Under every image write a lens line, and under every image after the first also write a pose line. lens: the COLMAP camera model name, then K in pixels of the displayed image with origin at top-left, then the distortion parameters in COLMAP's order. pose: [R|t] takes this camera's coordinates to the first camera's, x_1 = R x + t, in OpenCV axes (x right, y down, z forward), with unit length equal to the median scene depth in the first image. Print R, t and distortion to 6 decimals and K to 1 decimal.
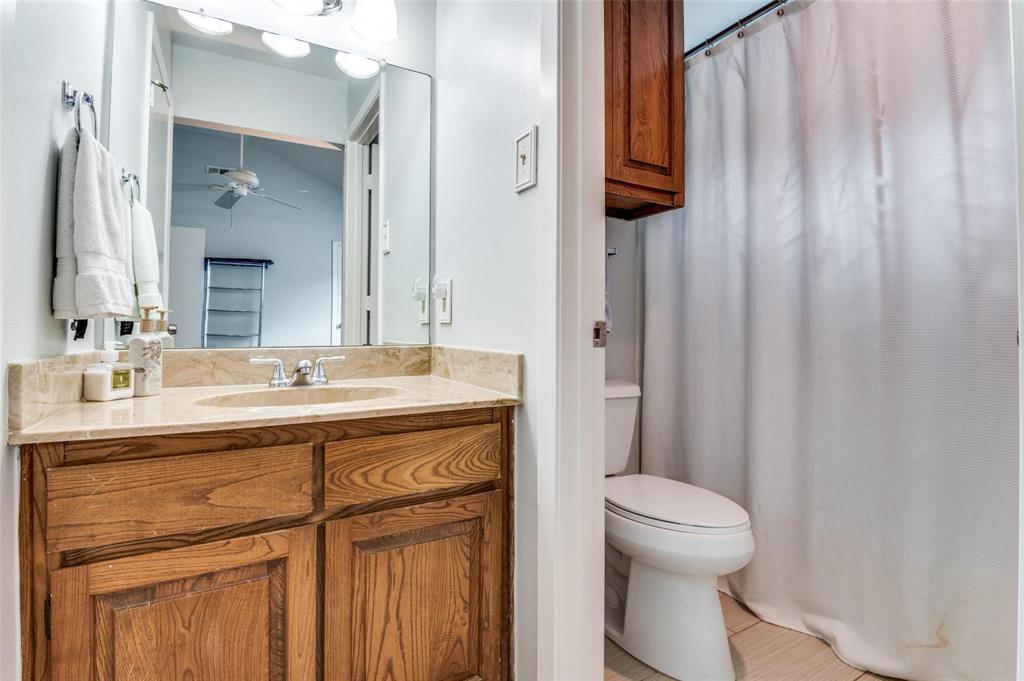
lens RADIAL K [[487.8, 0, 530.6], [0, 487.8, 323.7], [0, 0, 1]] dist [0.001841, 0.000232]
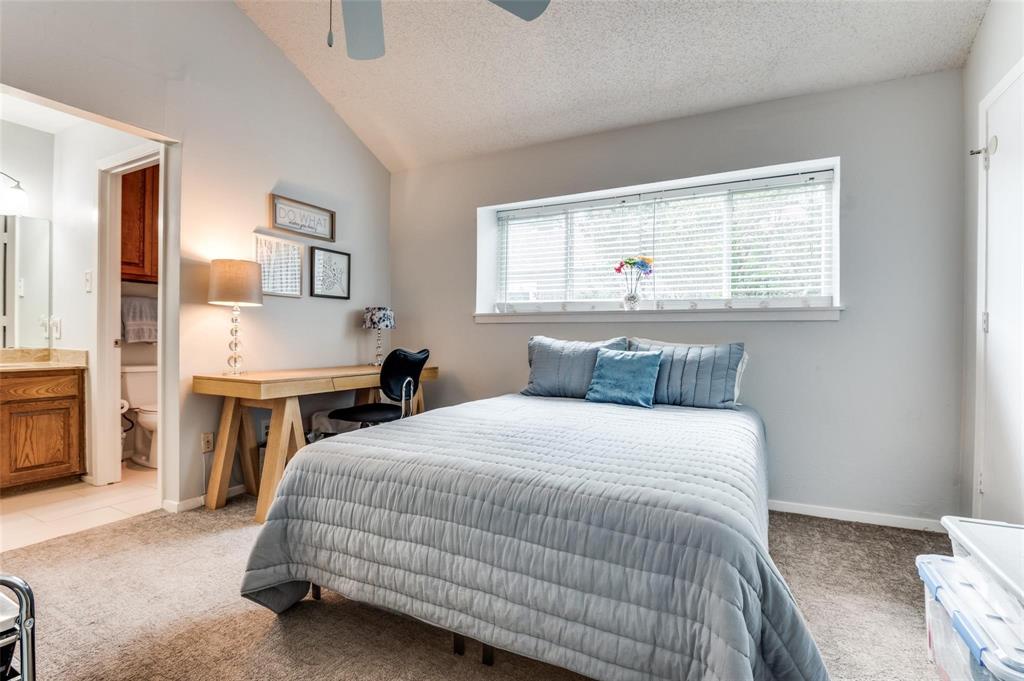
lens RADIAL K [[468.8, 0, 511.4], [0, 468.8, 346.5], [0, 0, 1]] dist [-0.027676, -0.000229]
pose [[0.854340, 0.003220, 0.519705, 0.709855], [-0.018366, 0.999543, 0.024000, -0.069870], [-0.519390, -0.030049, 0.854009, -2.564747]]
